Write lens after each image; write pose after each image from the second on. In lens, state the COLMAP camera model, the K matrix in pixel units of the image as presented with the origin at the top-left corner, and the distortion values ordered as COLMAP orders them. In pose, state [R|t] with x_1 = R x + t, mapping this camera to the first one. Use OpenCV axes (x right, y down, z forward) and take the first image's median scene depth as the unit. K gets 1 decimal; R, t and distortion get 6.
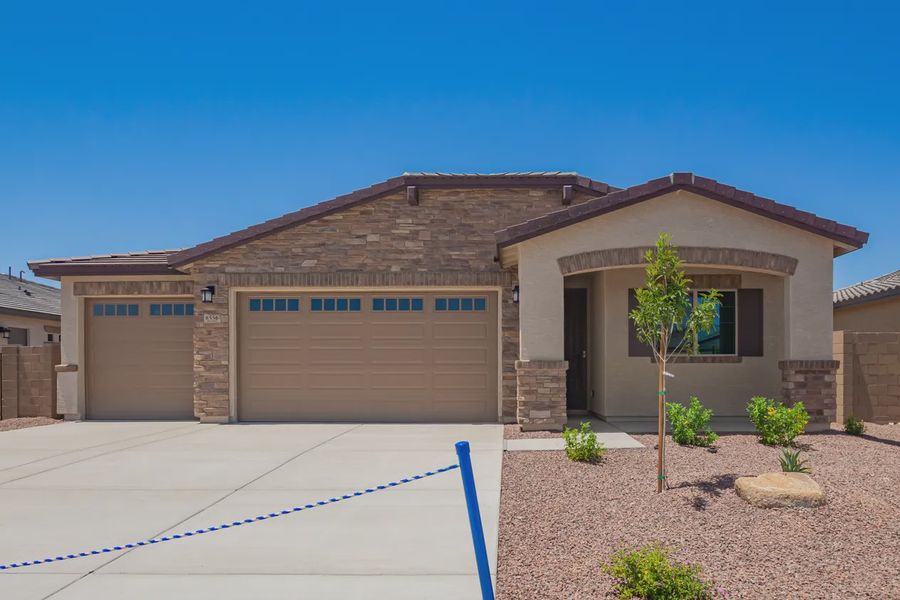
lens RADIAL K [[404.3, 0, 466.6], [0, 404.3, 301.8], [0, 0, 1]] dist [-0.004128, -0.000019]
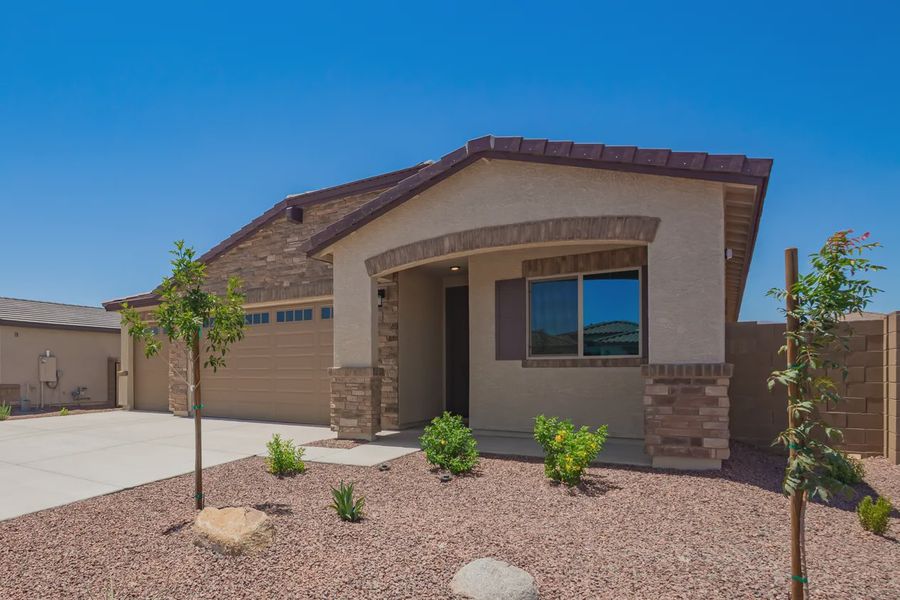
lens RADIAL K [[404.3, 0, 449.8], [0, 404.3, 300.2], [0, 0, 1]] dist [-0.004128, -0.000019]
pose [[0.900287, -0.077422, -0.428357, 0.741055], [0.077417, 0.996846, -0.017461, 0.018197], [0.428358, -0.017443, 0.903441, 0.204493]]
